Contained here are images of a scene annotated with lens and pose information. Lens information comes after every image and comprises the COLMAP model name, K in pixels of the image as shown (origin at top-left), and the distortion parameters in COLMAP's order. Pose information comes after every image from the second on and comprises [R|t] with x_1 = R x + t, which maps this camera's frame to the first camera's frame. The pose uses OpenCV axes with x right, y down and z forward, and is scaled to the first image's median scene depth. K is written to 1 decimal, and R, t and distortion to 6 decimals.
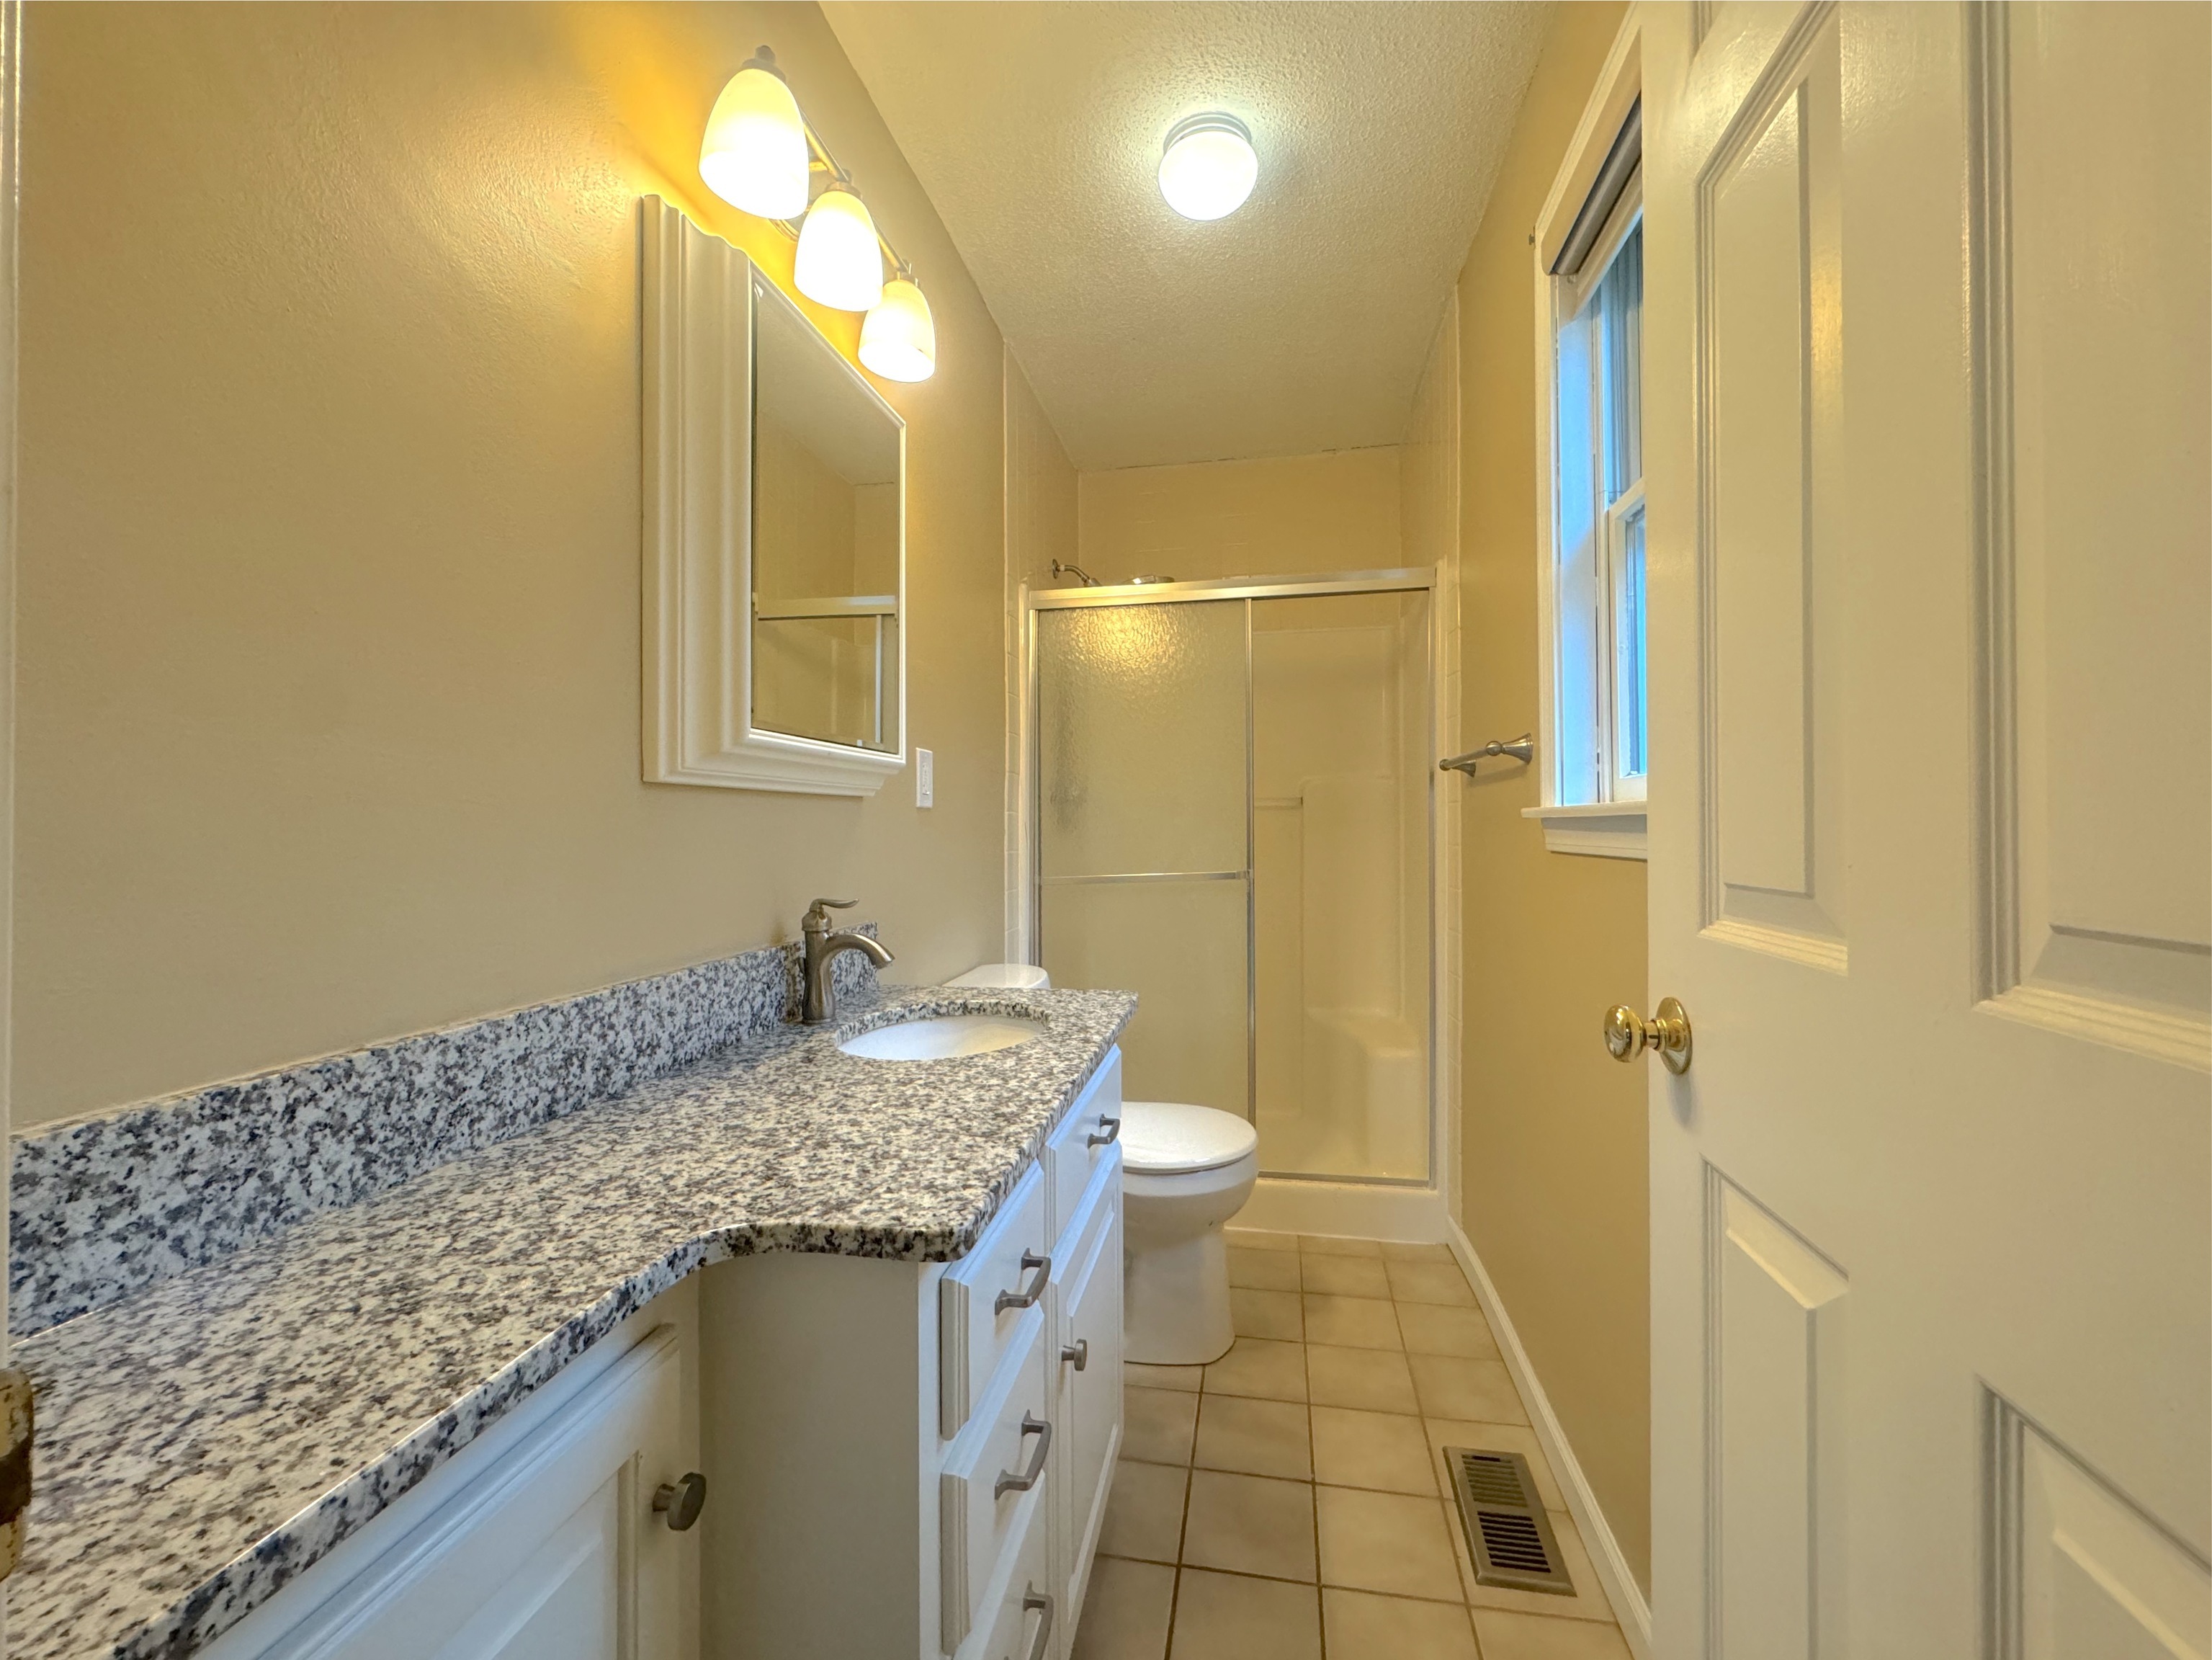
lens RADIAL K [[899.8, 0, 1113.4], [0, 899.8, 827.2], [0, 0, 1]] dist [-0.002327, -0.000888]
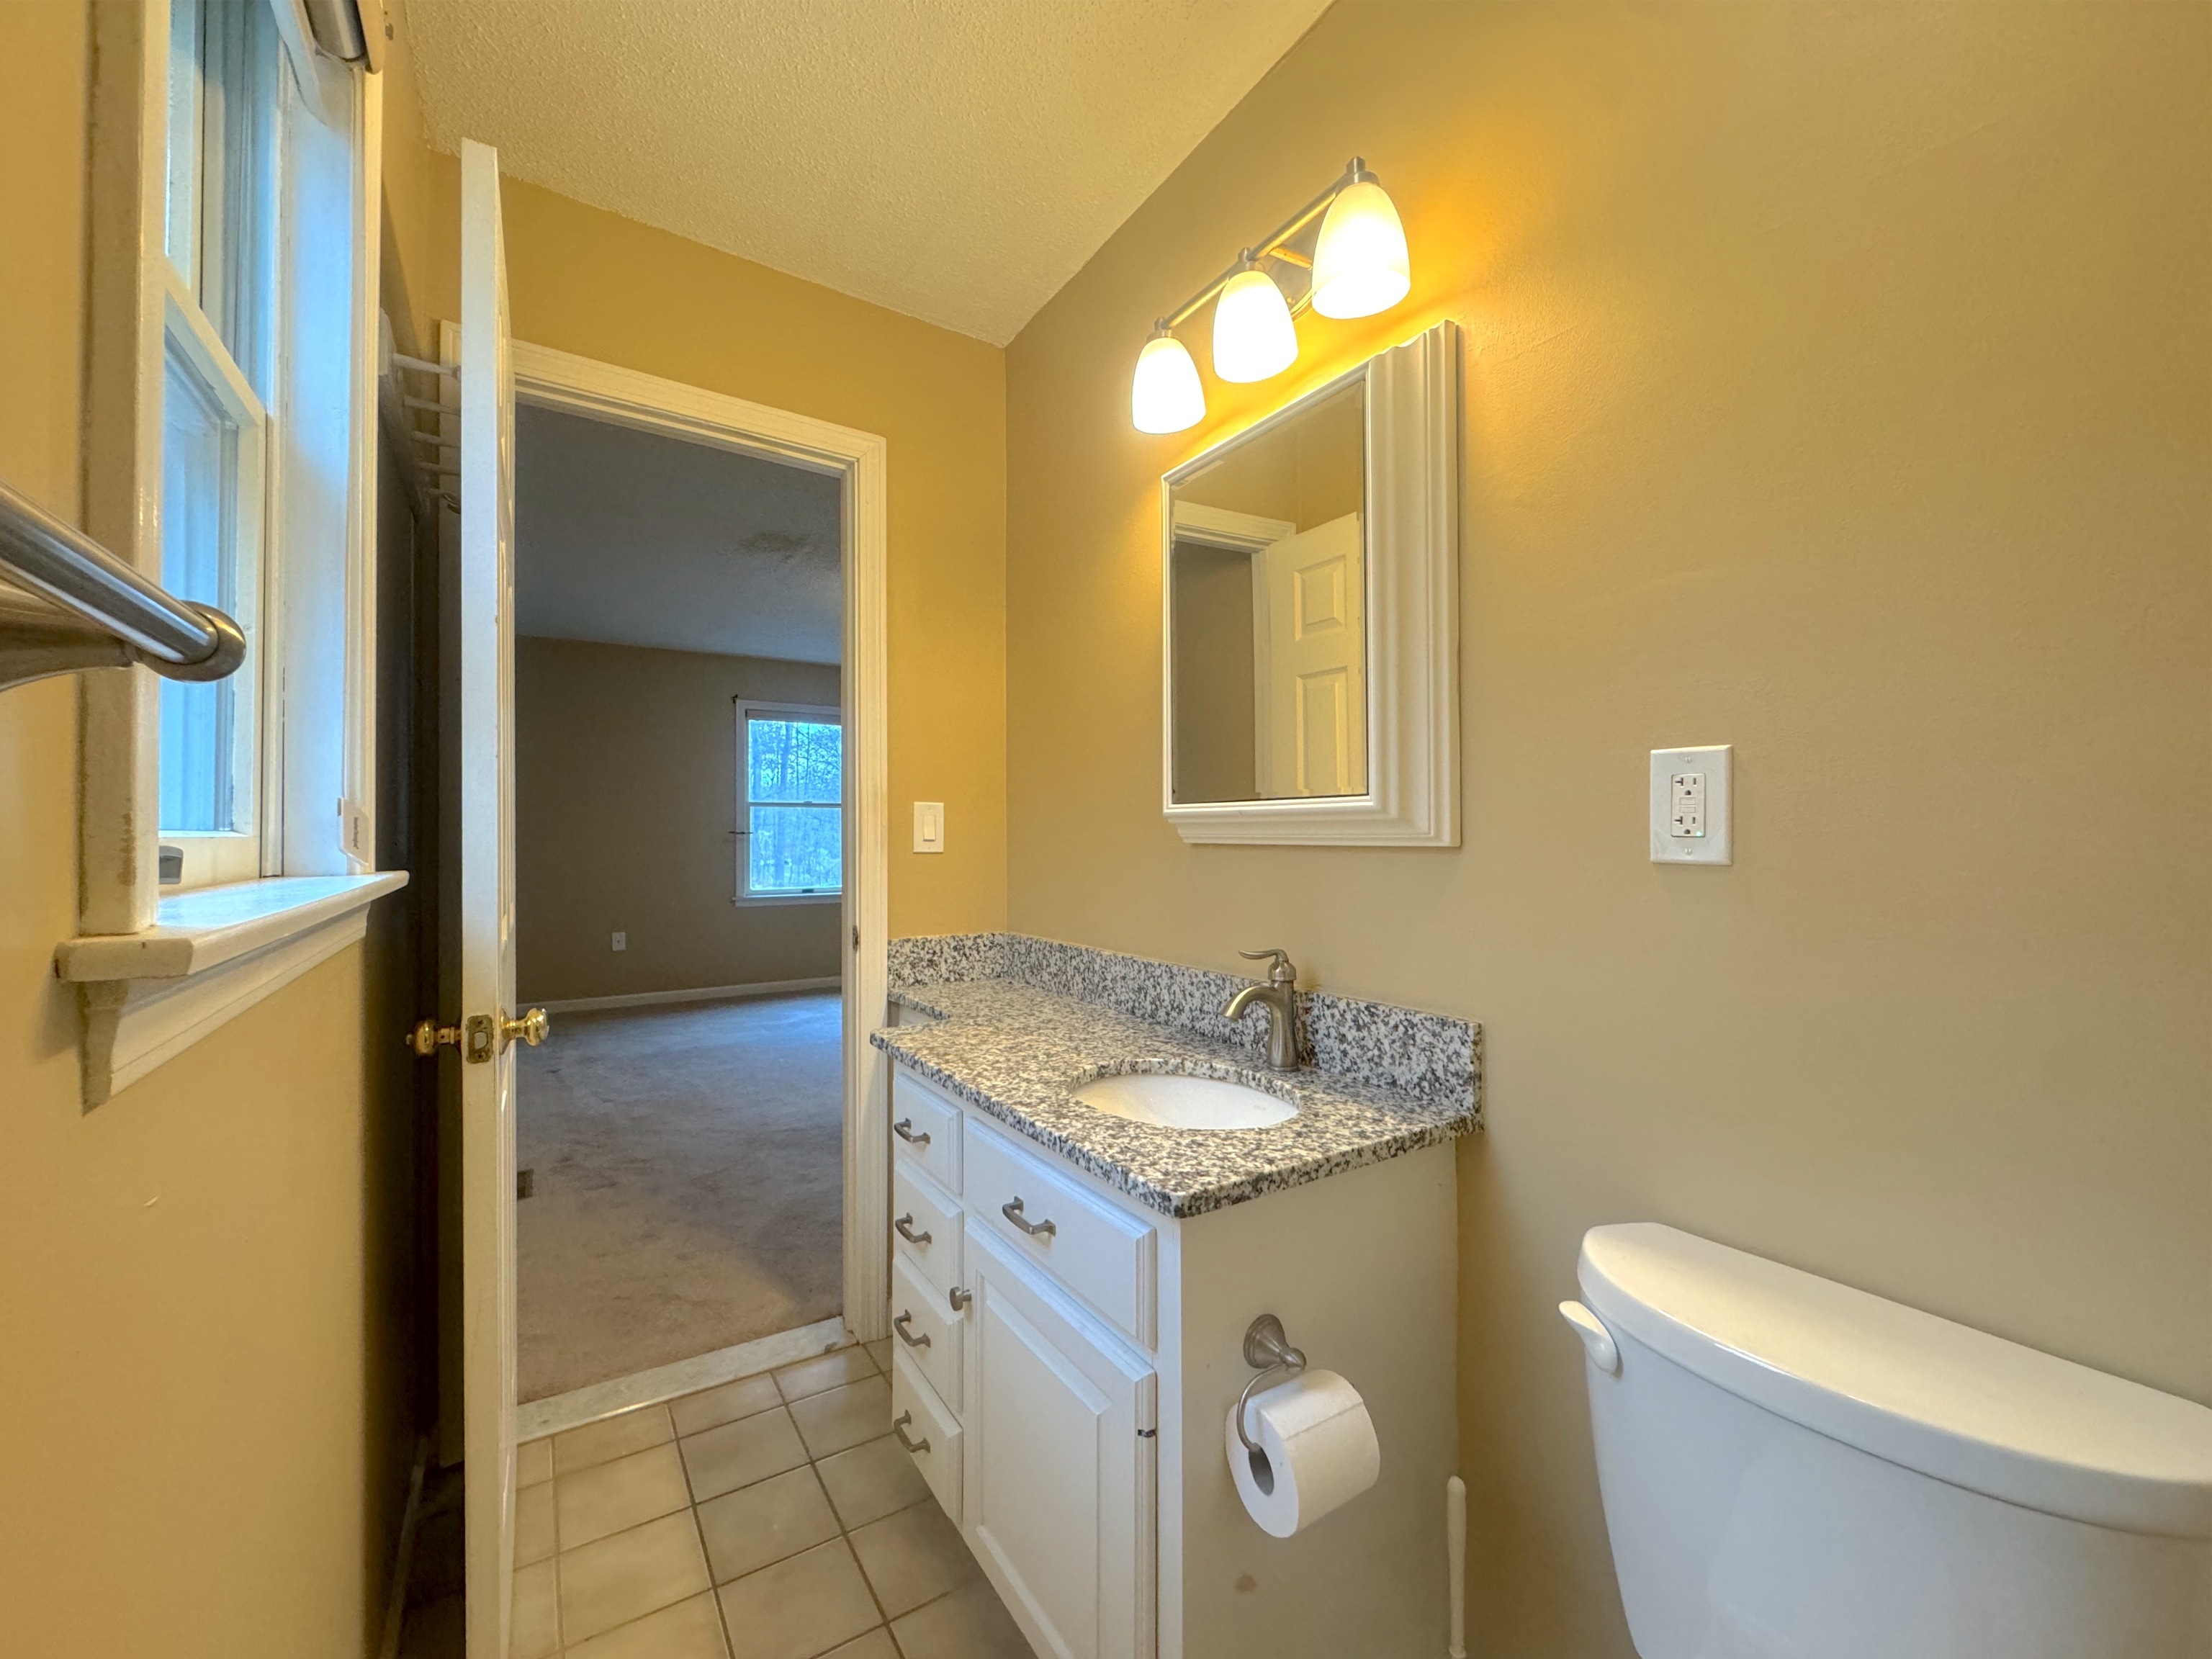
lens RADIAL K [[899.7, 0, 1113.1], [0, 899.7, 823.0], [0, 0, 1]] dist [-0.002327, -0.000888]
pose [[-0.725262, -0.006703, -0.688441, 0.787612], [-0.001637, 0.999967, -0.008012, -0.087280], [0.688471, -0.004684, -0.725248, 2.404520]]
